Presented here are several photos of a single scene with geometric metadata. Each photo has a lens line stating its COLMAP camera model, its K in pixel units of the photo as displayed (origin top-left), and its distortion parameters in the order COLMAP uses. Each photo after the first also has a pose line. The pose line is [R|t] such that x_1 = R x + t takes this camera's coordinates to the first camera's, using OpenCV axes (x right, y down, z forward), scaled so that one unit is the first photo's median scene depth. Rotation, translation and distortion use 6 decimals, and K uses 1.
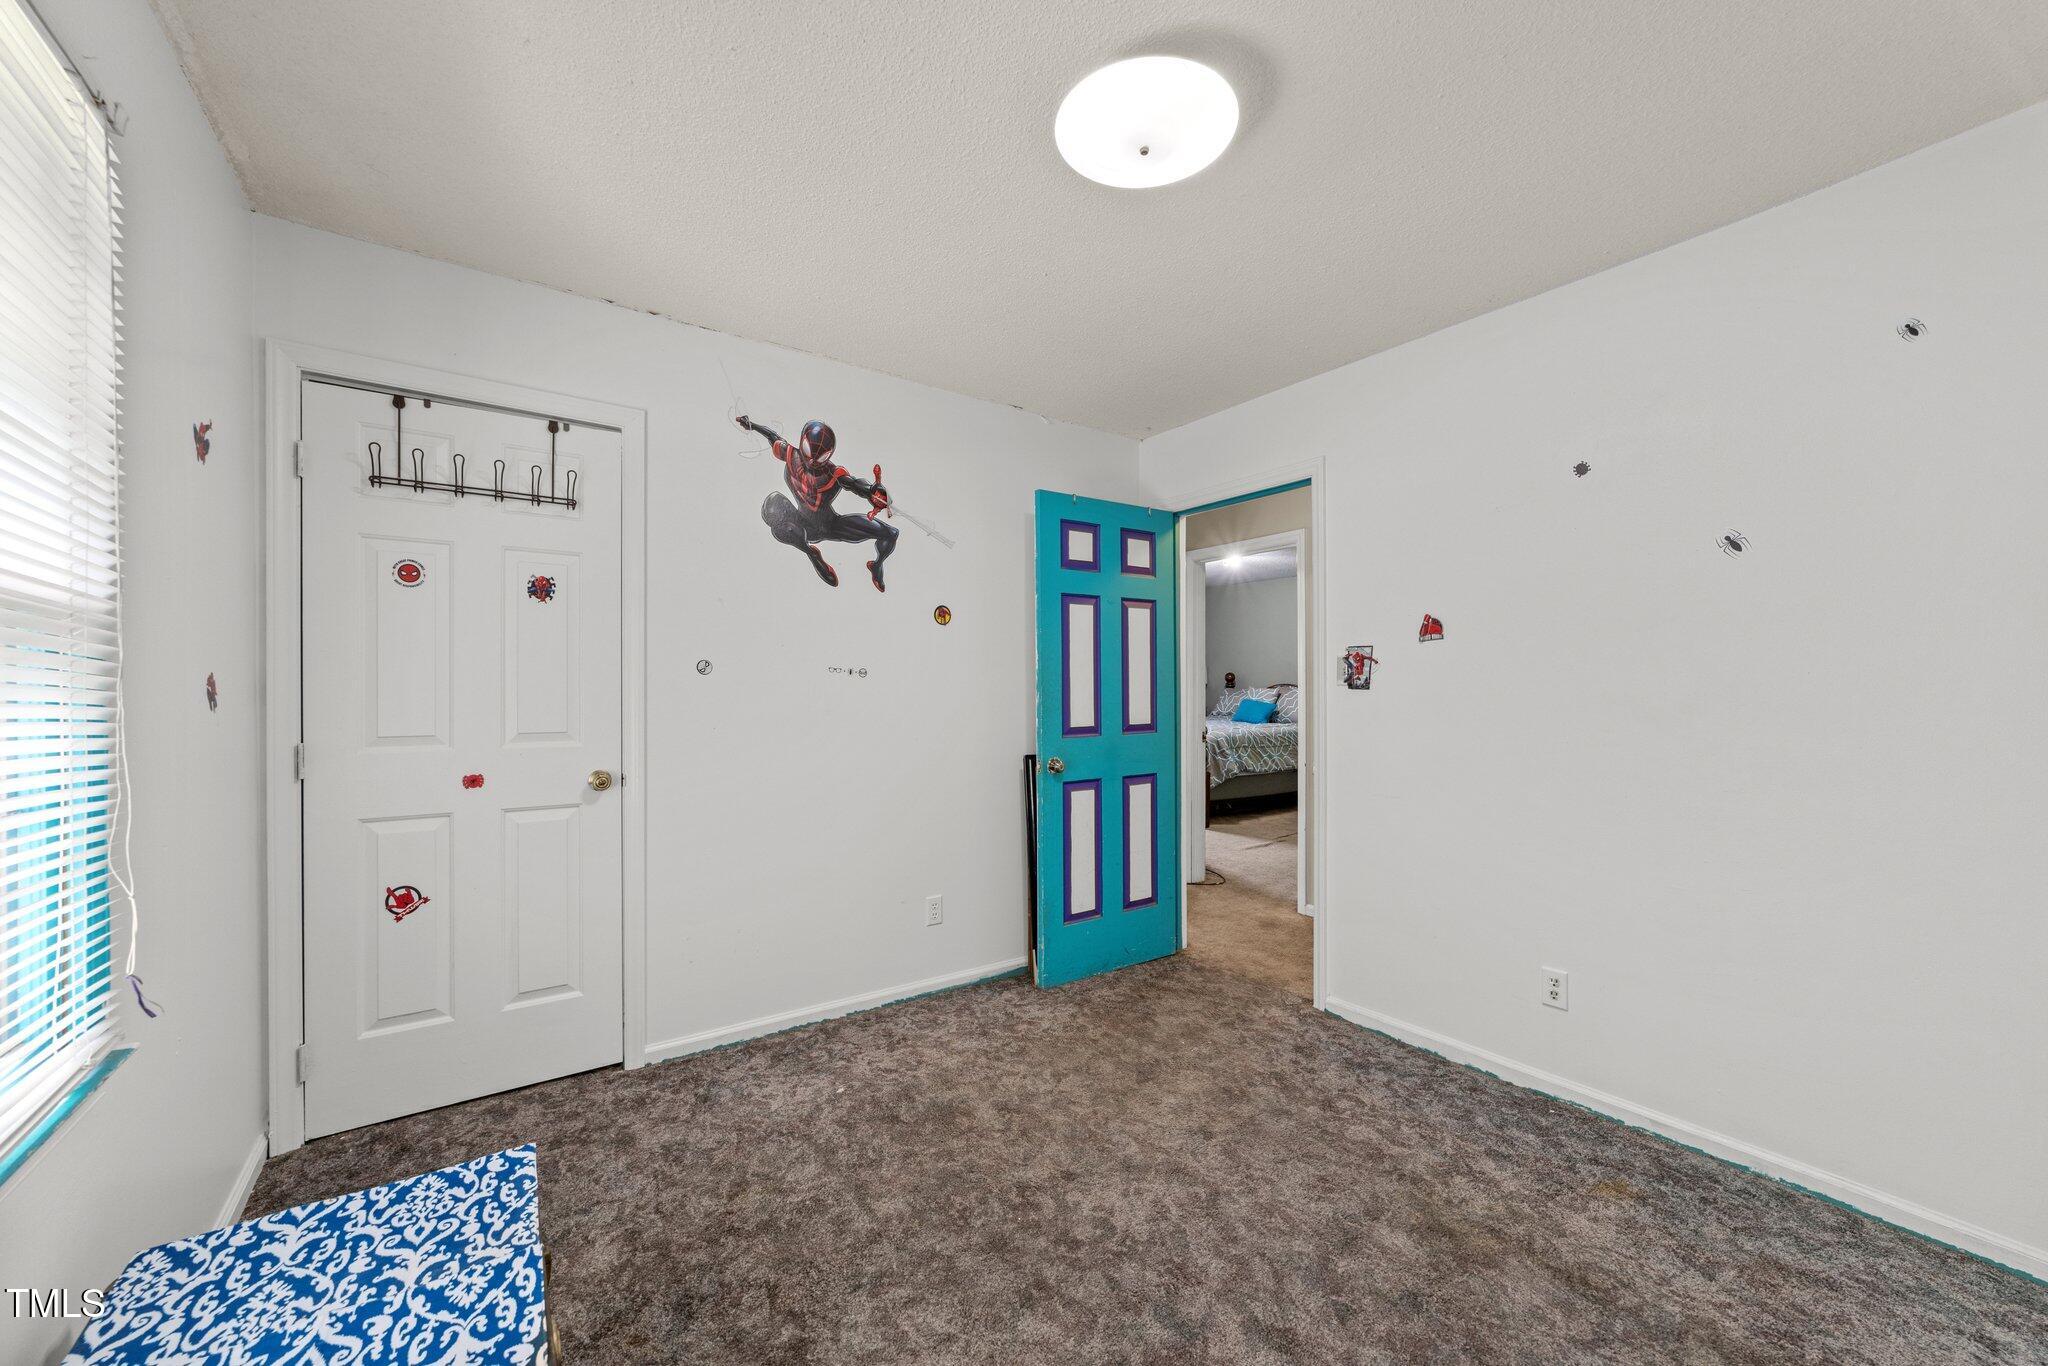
lens RADIAL K [[777.7, 0, 1023.1], [0, 777.7, 682.9], [0, 0, 1]] dist [-0.013304, 0.002849]
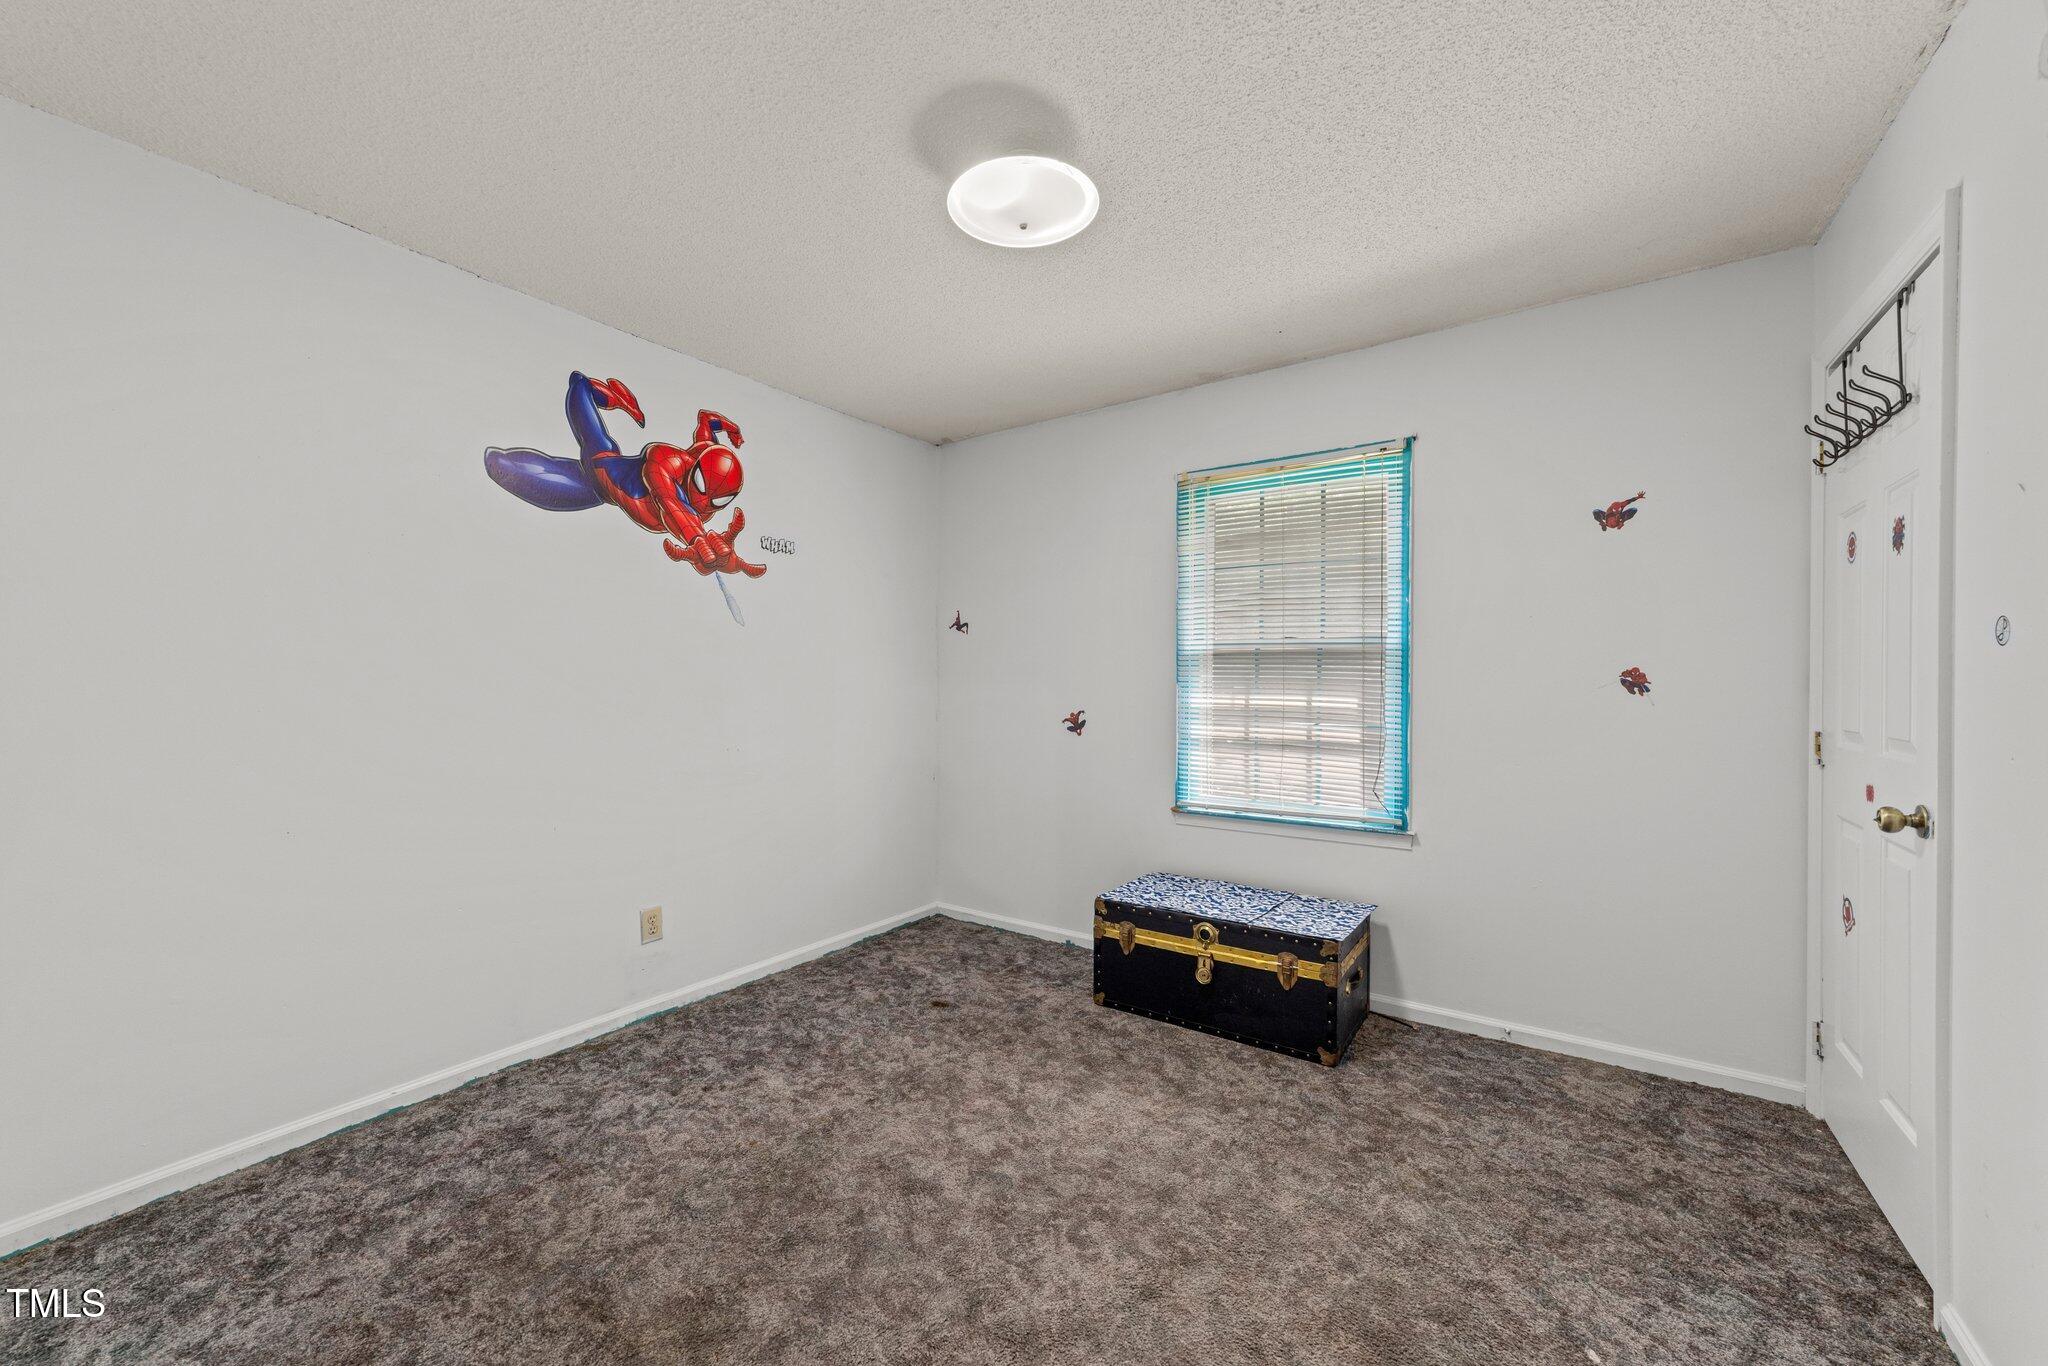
lens RADIAL K [[777.7, 0, 1026.6], [0, 777.7, 684.9], [0, 0, 1]] dist [-0.013304, 0.002849]
pose [[-0.938524, 0.000081, -0.345215, 0.500648], [0.000210, 1.000000, -0.000337, 0.018607], [0.345215, -0.000389, -0.938524, 1.886331]]
